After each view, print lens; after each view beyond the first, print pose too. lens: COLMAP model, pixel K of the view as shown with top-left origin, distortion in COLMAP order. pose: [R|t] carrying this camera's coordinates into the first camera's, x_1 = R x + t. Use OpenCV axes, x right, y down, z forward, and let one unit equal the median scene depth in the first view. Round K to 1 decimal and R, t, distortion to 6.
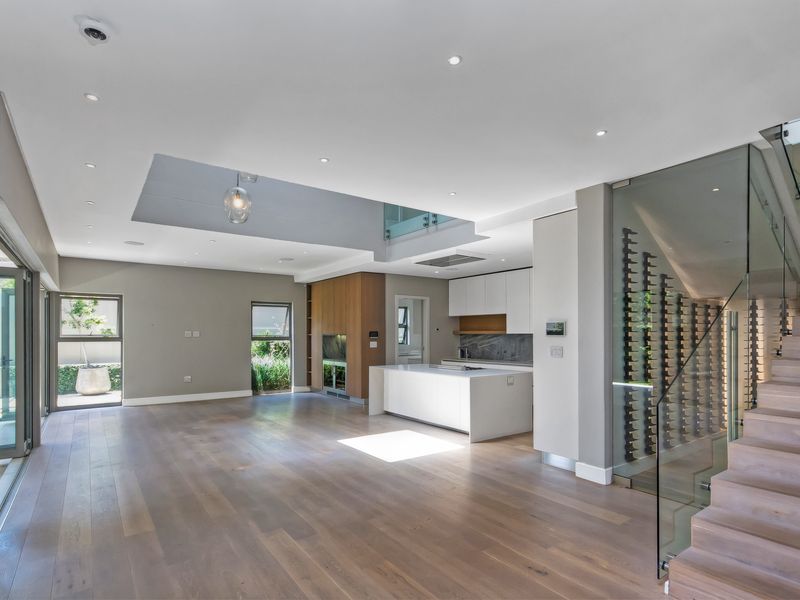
lens RADIAL K [[426.2, 0, 404.6], [0, 426.2, 304.8], [0, 0, 1]] dist [-0.000219, 0.000560]
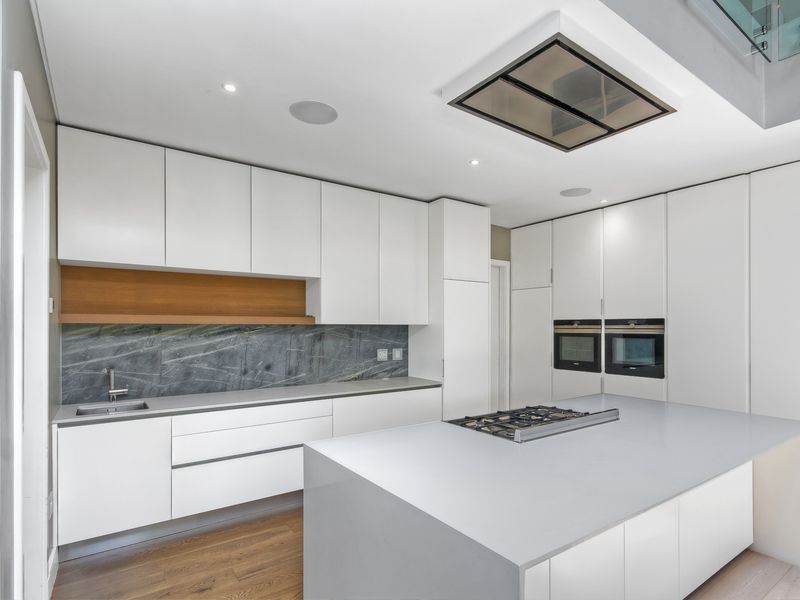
lens RADIAL K [[426.2, 0, 404.6], [0, 426.2, 304.8], [0, 0, 1]] dist [-0.000219, 0.000560]
pose [[0.014402, 0.054094, 0.998432, -0.180647], [-0.064775, 0.996489, -0.053054, 0.062454], [-0.997796, -0.063909, 0.017855, 0.854383]]
